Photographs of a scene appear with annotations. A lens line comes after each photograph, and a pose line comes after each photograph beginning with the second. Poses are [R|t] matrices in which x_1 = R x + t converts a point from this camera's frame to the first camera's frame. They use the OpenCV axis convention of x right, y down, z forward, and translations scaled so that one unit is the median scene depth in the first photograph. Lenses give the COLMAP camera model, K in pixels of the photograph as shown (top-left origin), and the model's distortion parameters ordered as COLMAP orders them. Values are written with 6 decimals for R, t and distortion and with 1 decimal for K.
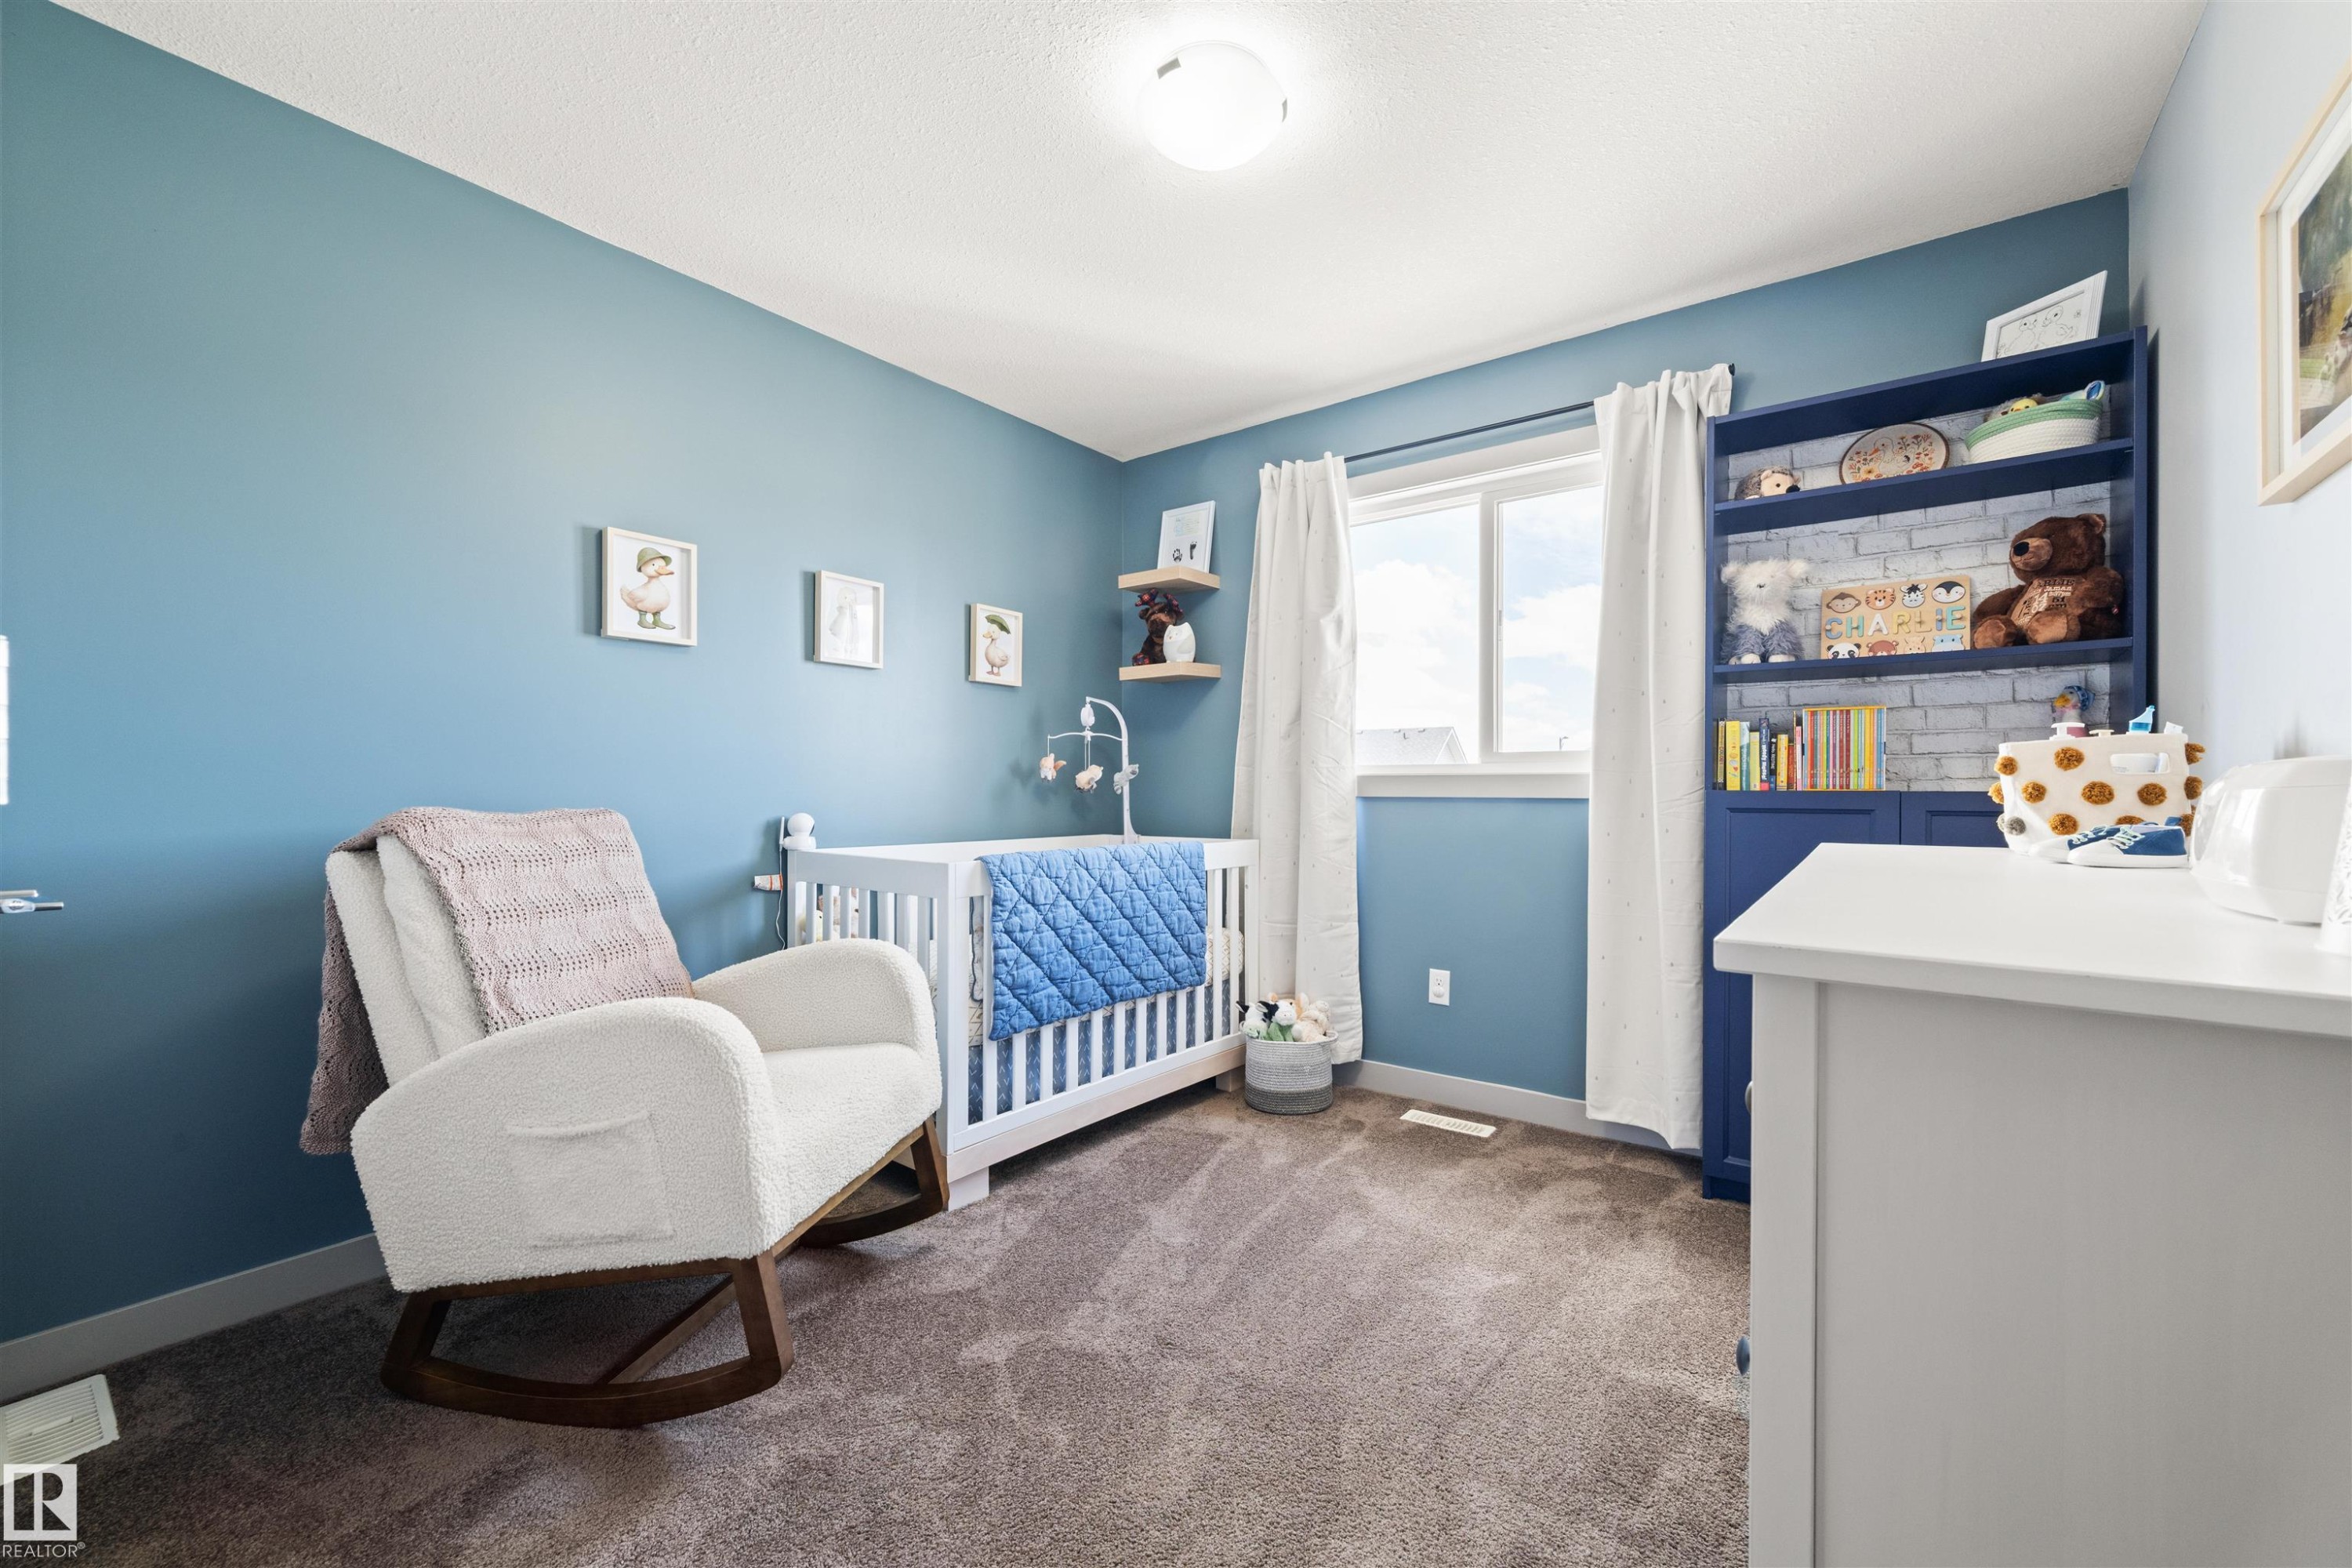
lens RADIAL K [[934.5, 0, 1179.3], [0, 934.5, 796.1], [0, 0, 1]] dist [0.002674, 0.000143]
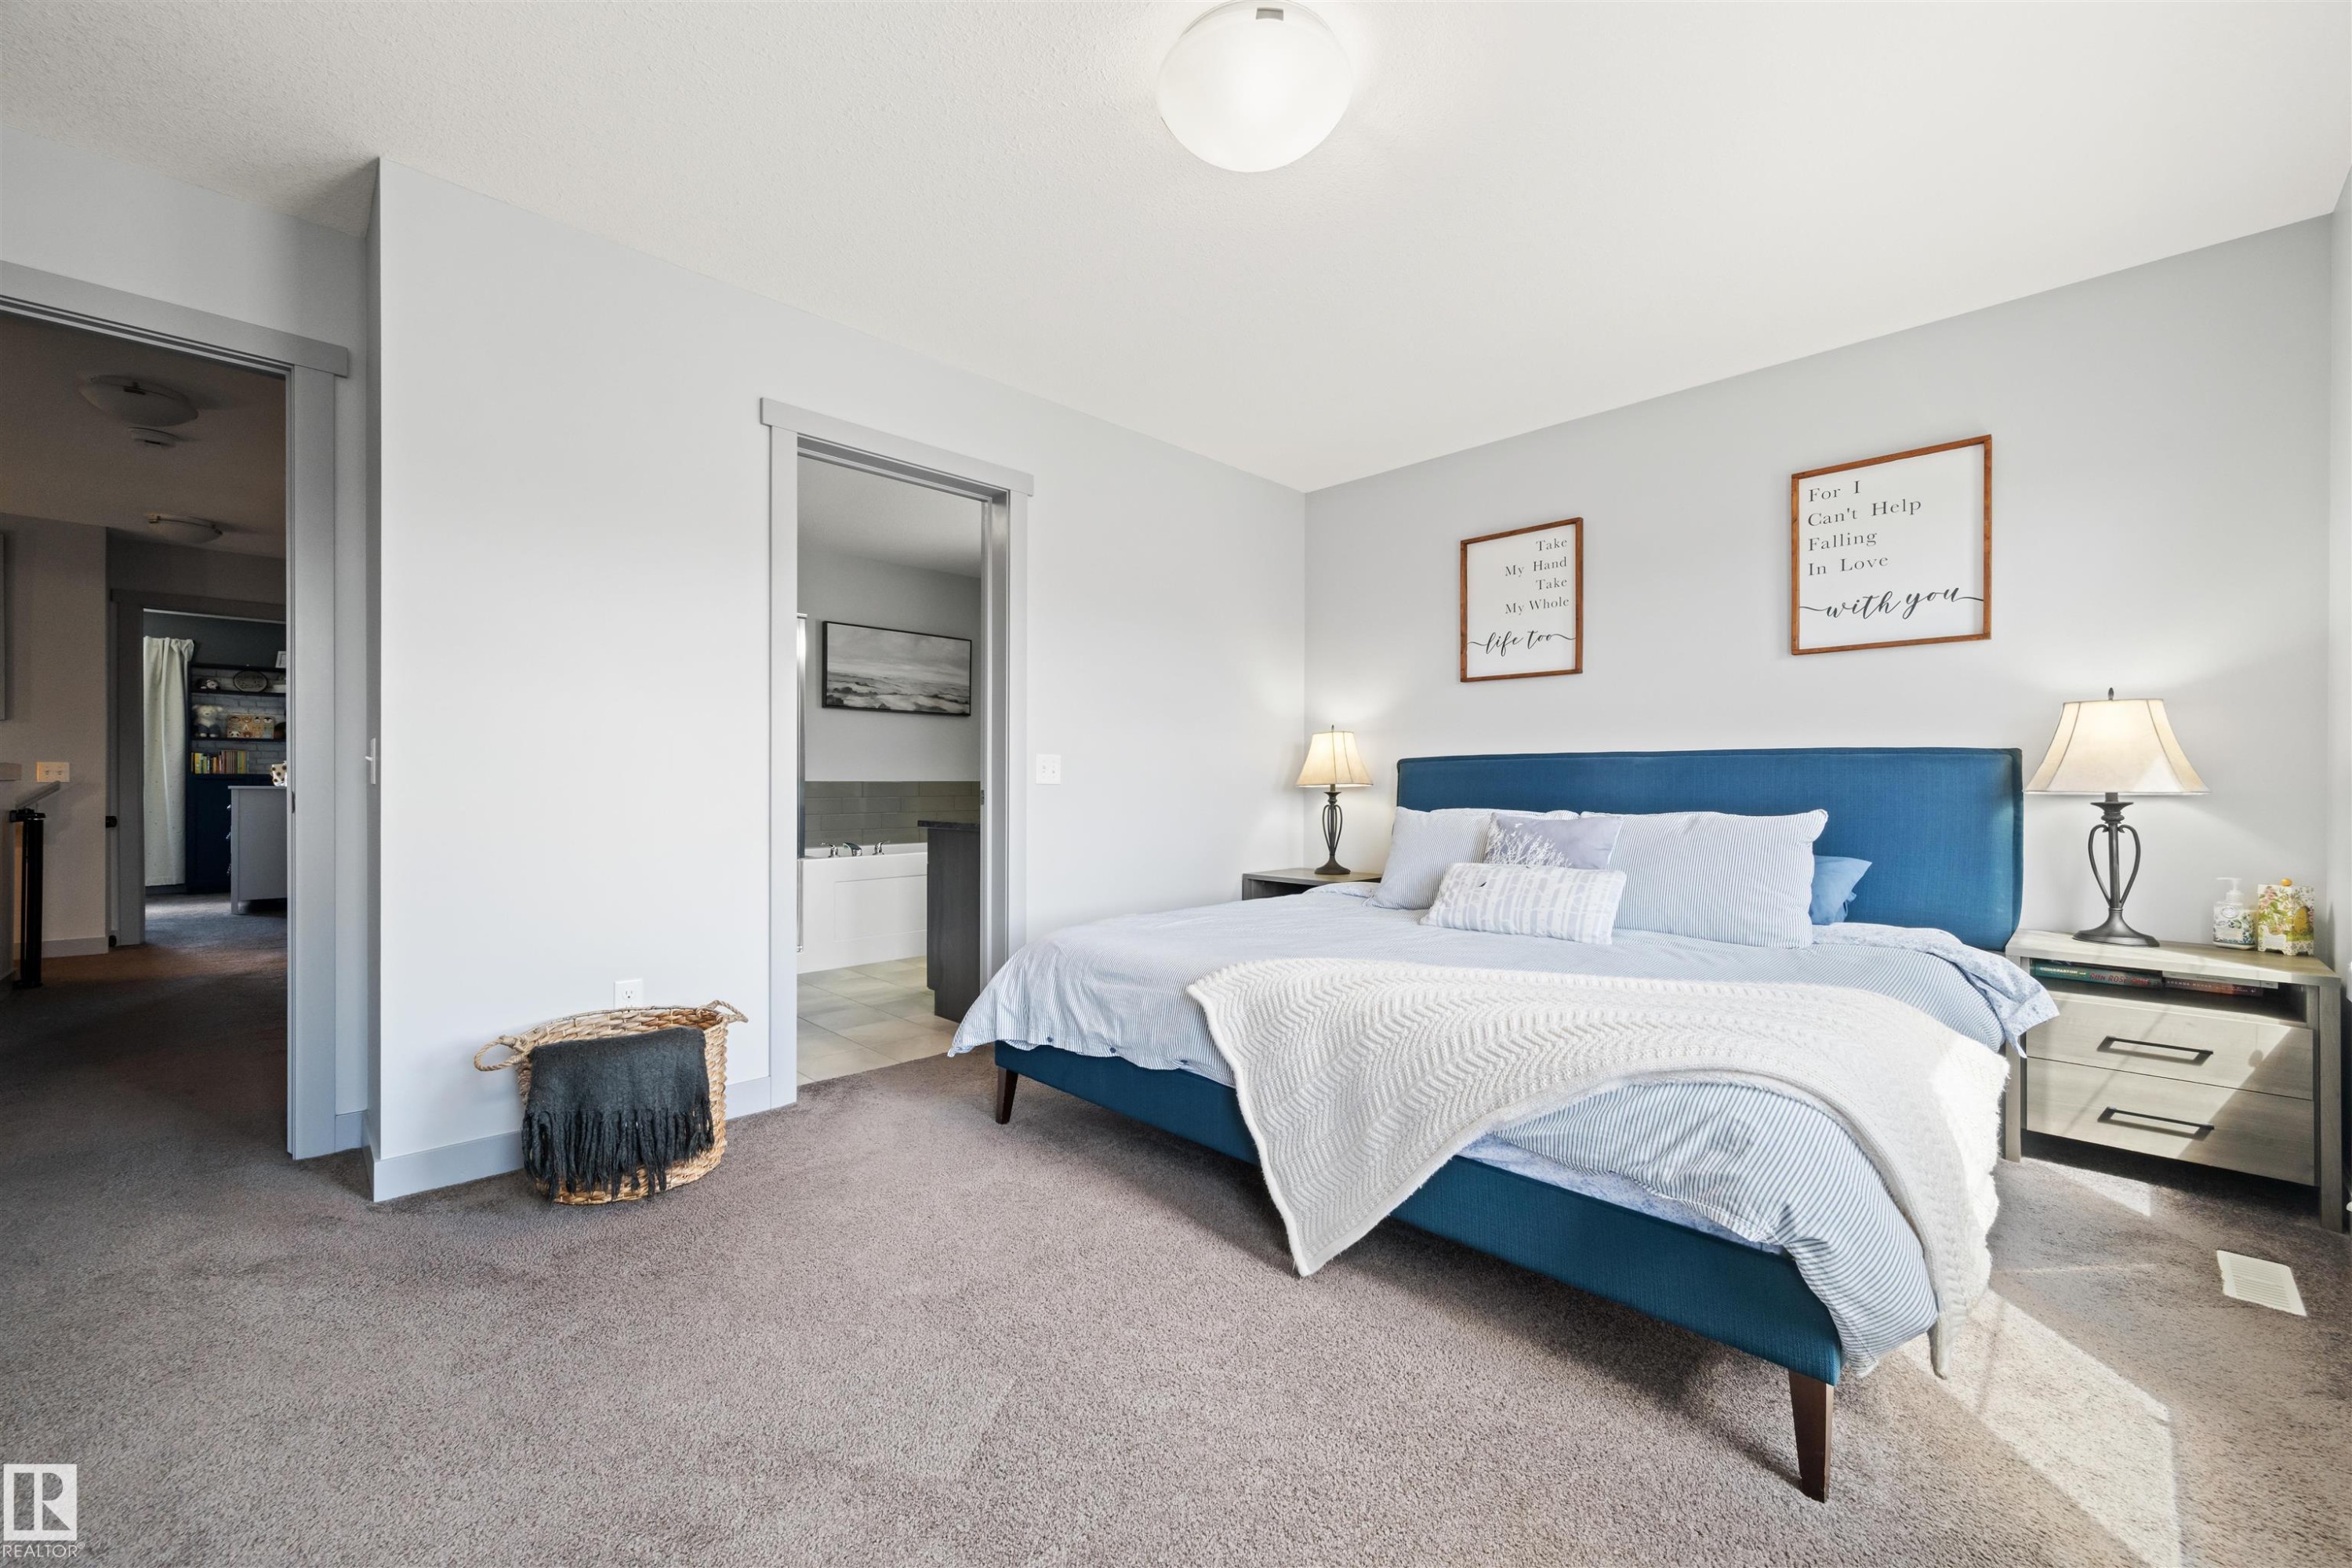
lens RADIAL K [[934.5, 0, 1179.6], [0, 934.5, 787.4], [0, 0, 1]] dist [0.002674, 0.000143]
pose [[0.162399, -0.008995, 0.986684, -2.170342], [-0.002341, 0.999952, 0.009502, 0.005055], [-0.986722, -0.003853, 0.162370, -3.045223]]
